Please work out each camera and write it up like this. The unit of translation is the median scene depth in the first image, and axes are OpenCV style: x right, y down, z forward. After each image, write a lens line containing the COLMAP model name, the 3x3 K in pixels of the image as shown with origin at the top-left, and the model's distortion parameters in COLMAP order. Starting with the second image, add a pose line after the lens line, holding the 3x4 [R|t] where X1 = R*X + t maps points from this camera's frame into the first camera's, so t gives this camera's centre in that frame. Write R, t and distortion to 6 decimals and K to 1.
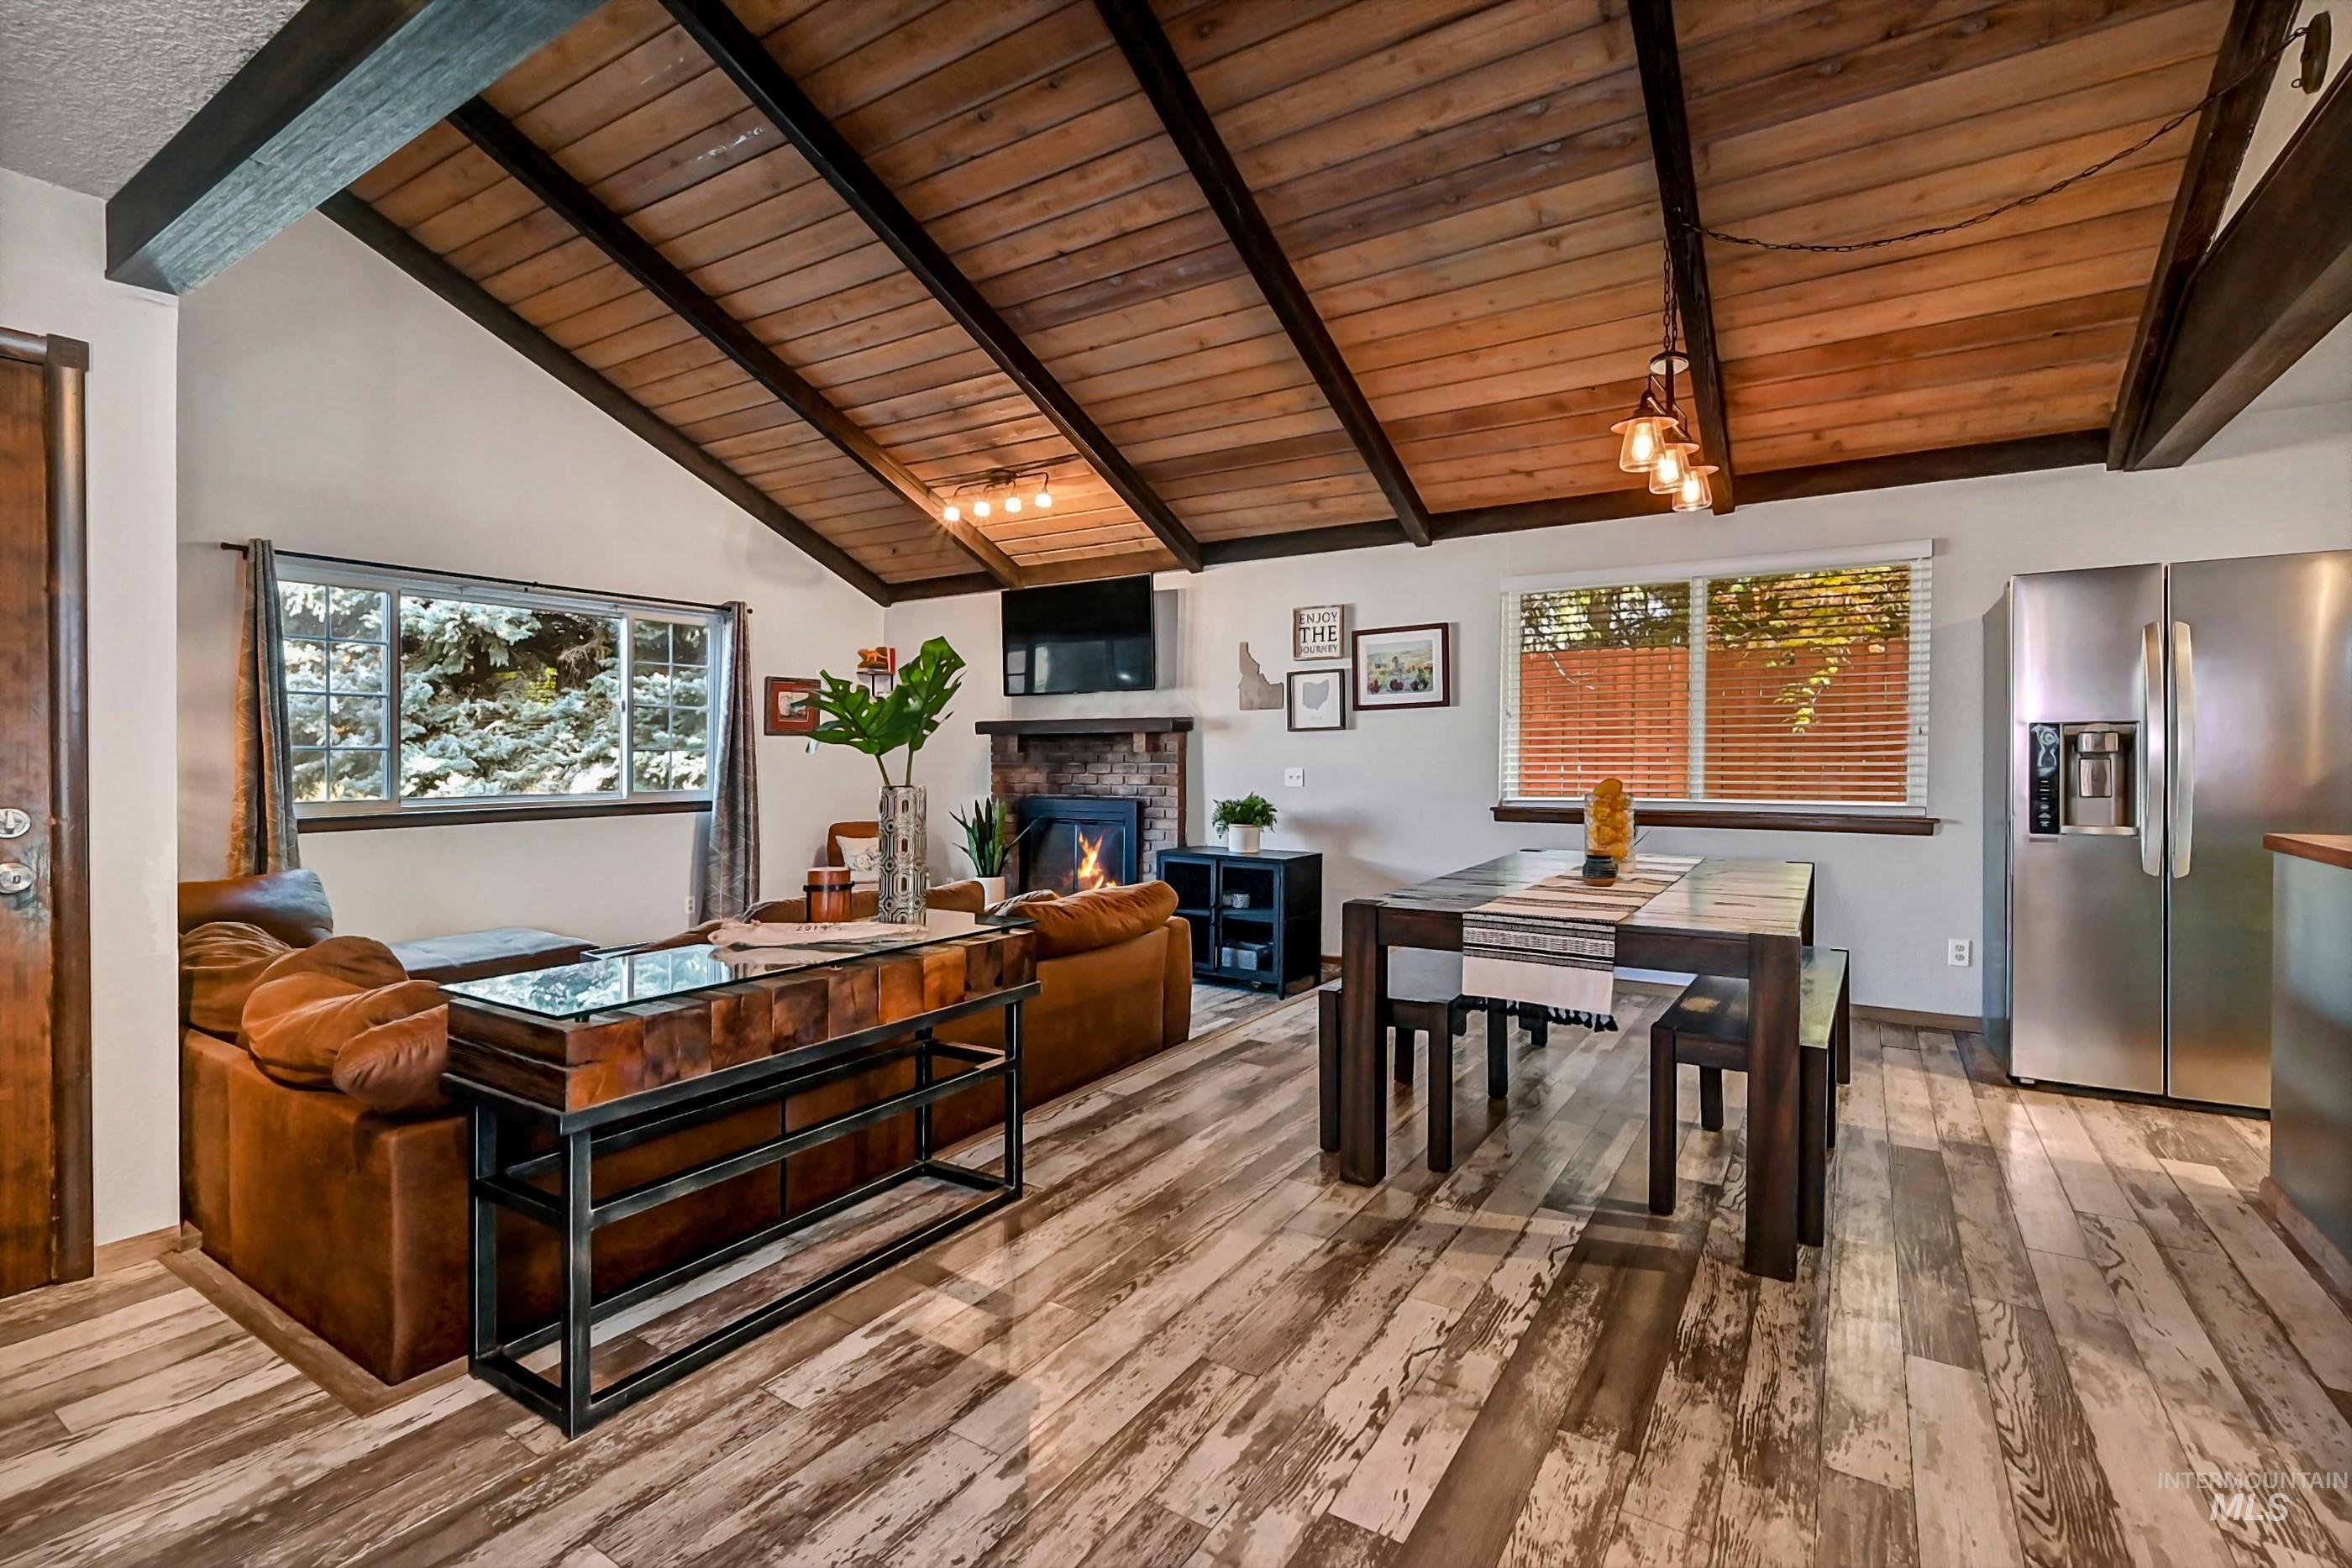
lens RADIAL K [[1059.8, 0, 1164.7], [0, 1059.8, 756.1], [0, 0, 1]] dist [0.000486, -0.000129]
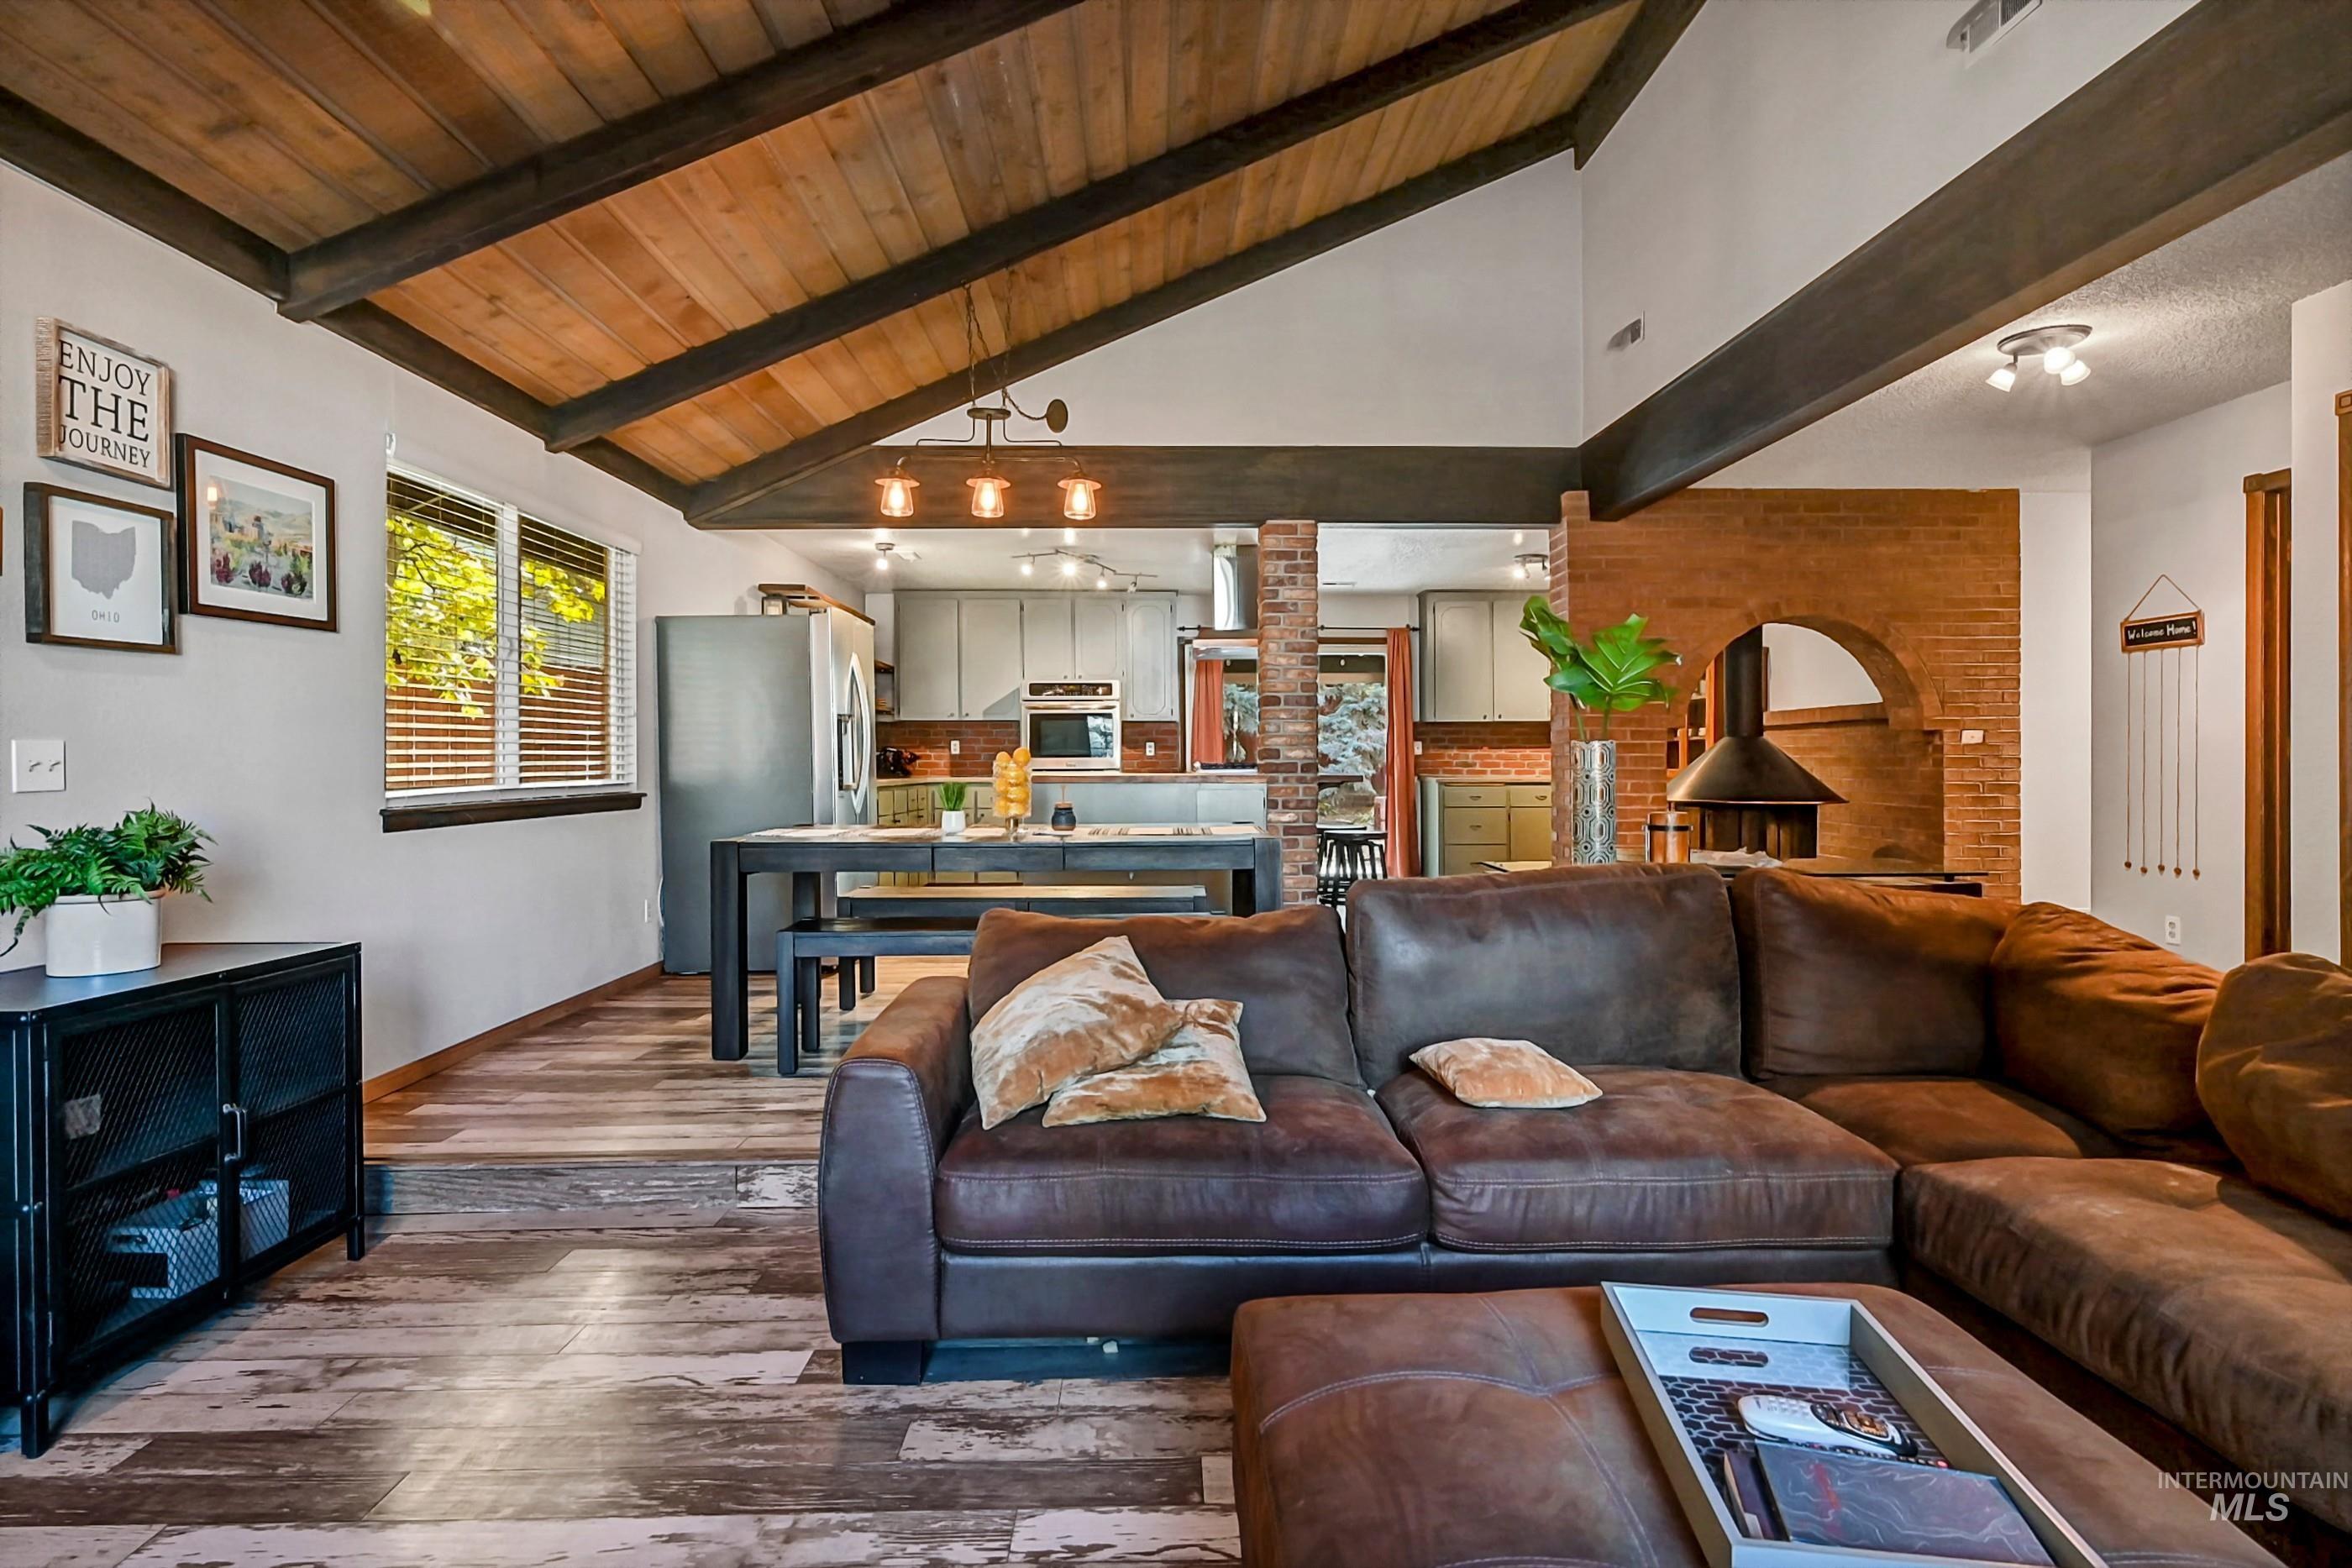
lens RADIAL K [[1193.2, 0, 1174.3], [0, 1193.2, 761.4], [0, 0, 1]] dist [-0.002711, 0.001645]
pose [[-0.558797, 0.002031, 0.829302, -0.453097], [0.005185, 0.999986, 0.001044, 0.020371], [-0.829288, 0.004883, -0.558800, 0.902975]]
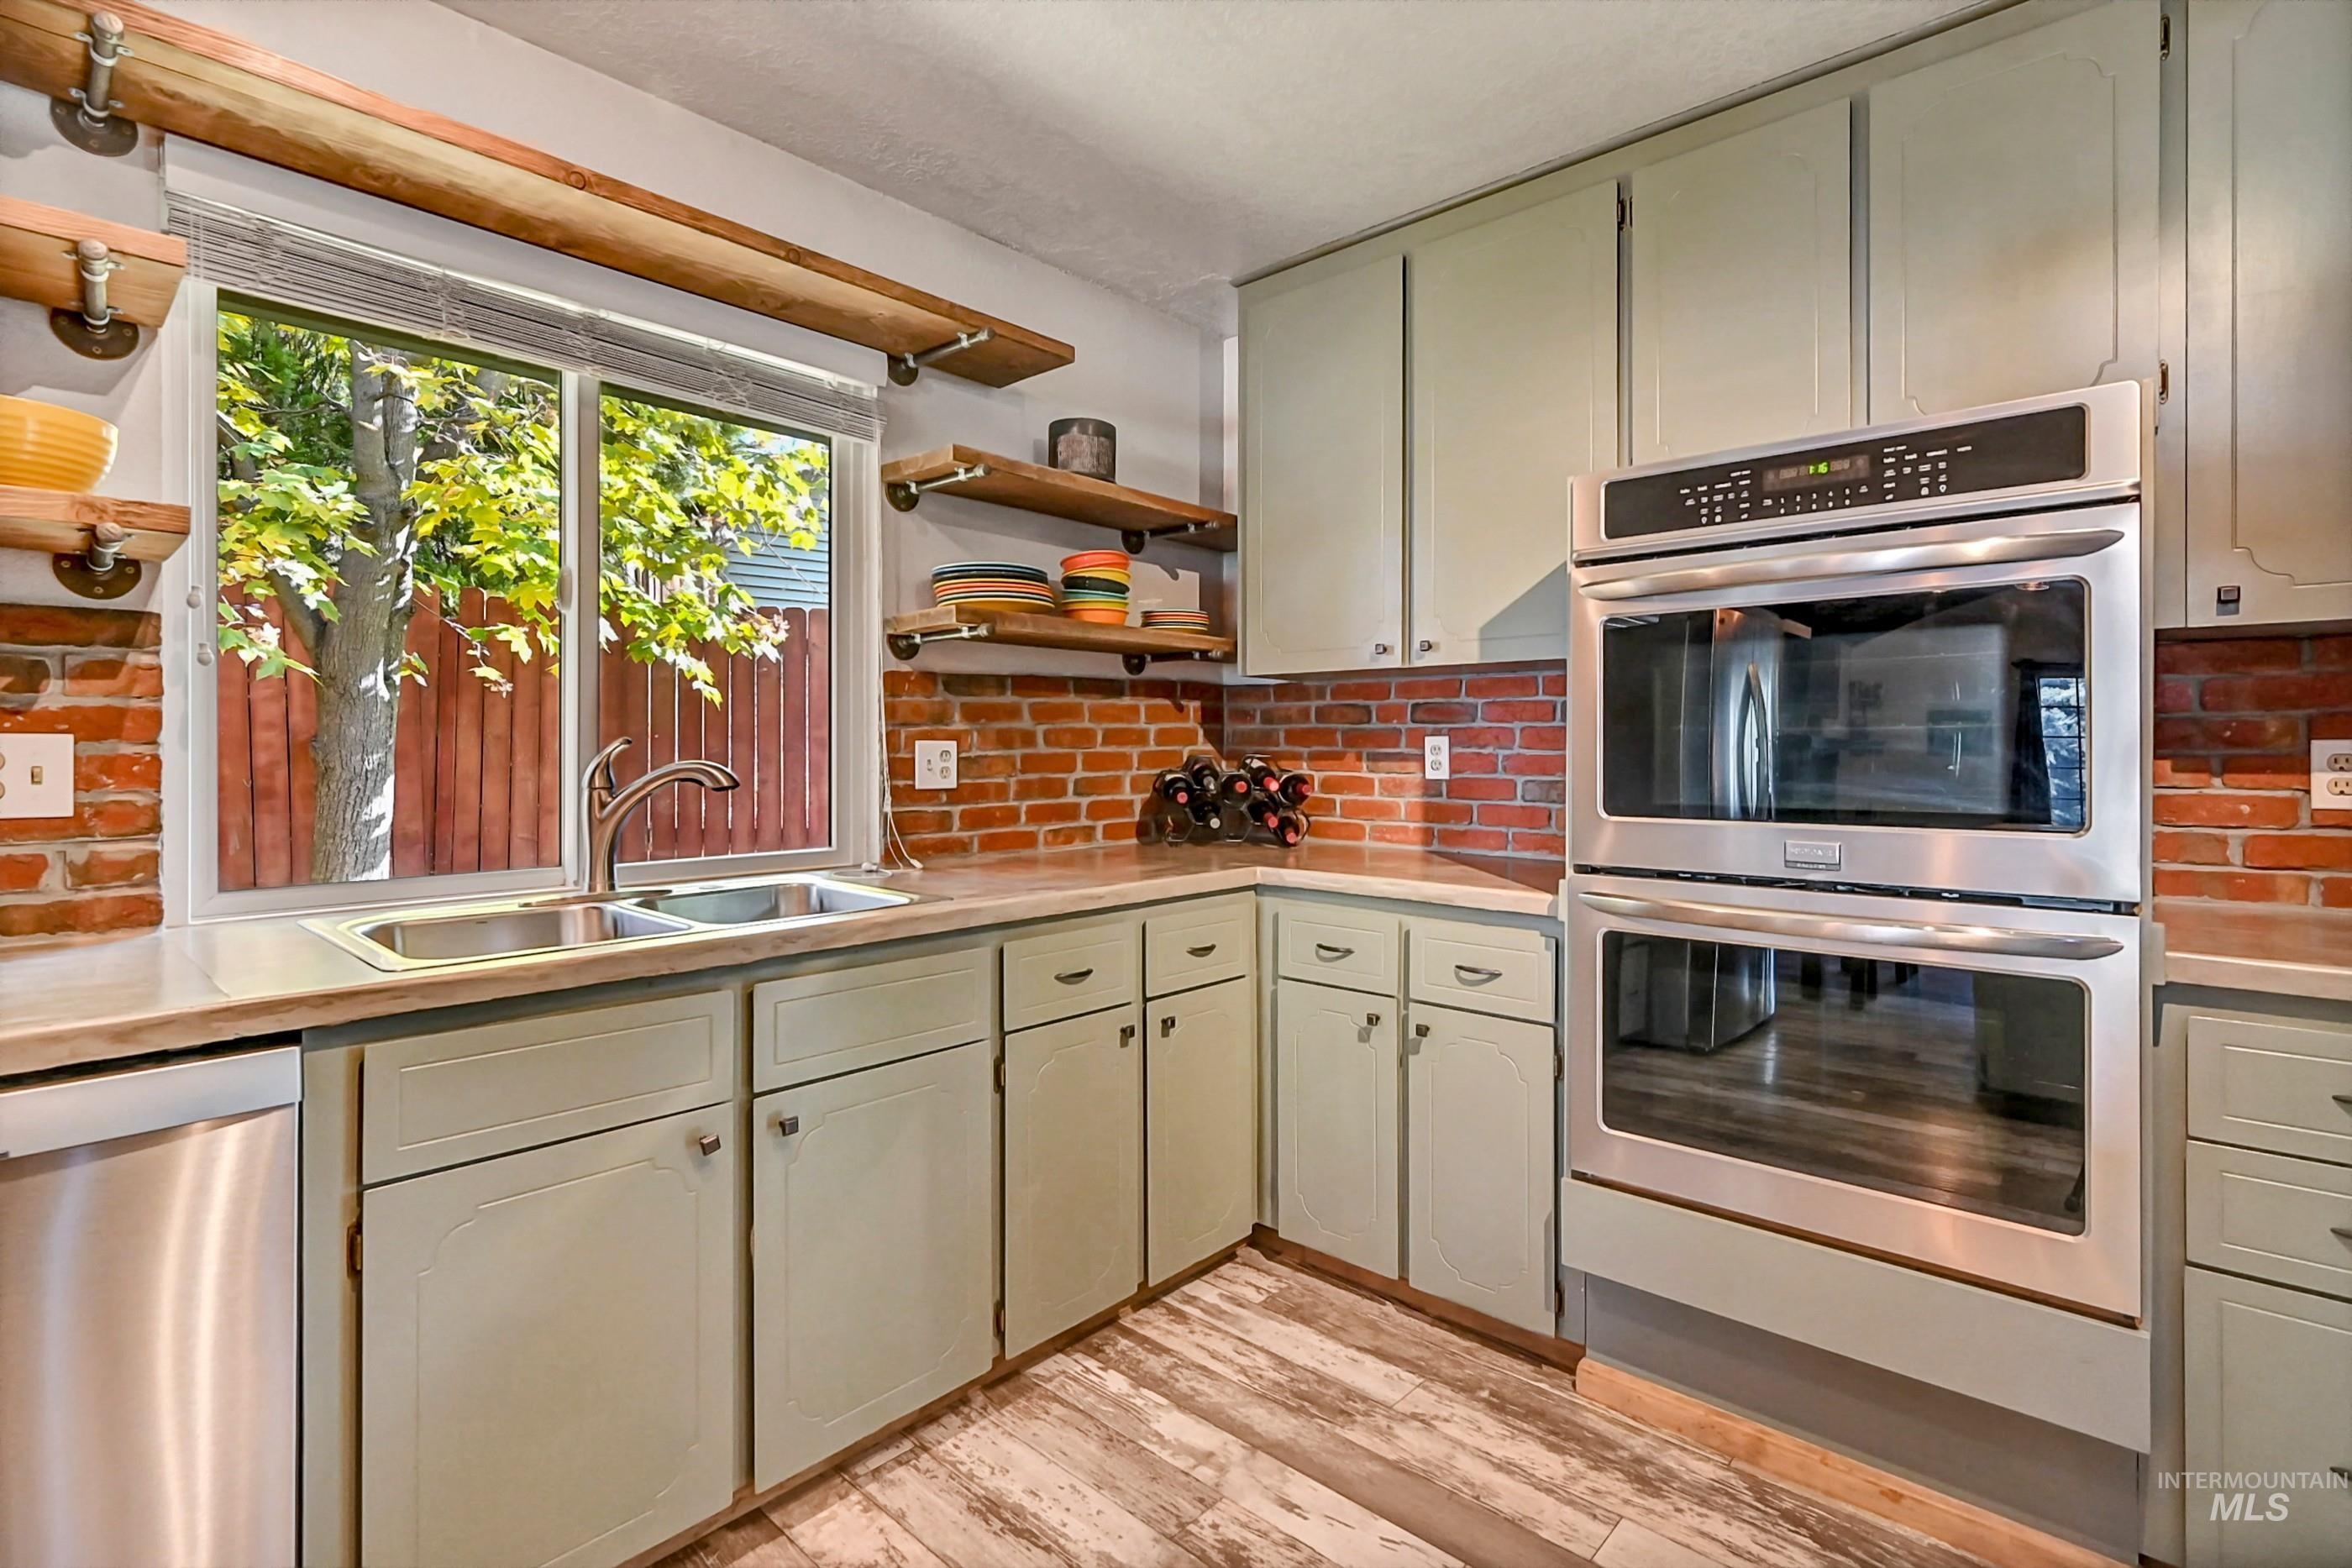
lens RADIAL K [[1092.6, 0, 1176.1], [0, 1092.6, 740.2], [0, 0, 1]] dist [0.001621, -0.000029]
pose [[0.159054, 0.005224, 0.987256, 0.582684], [0.005948, 0.999963, -0.006249, -0.003587], [-0.987252, 0.006866, 0.159017, 0.278334]]
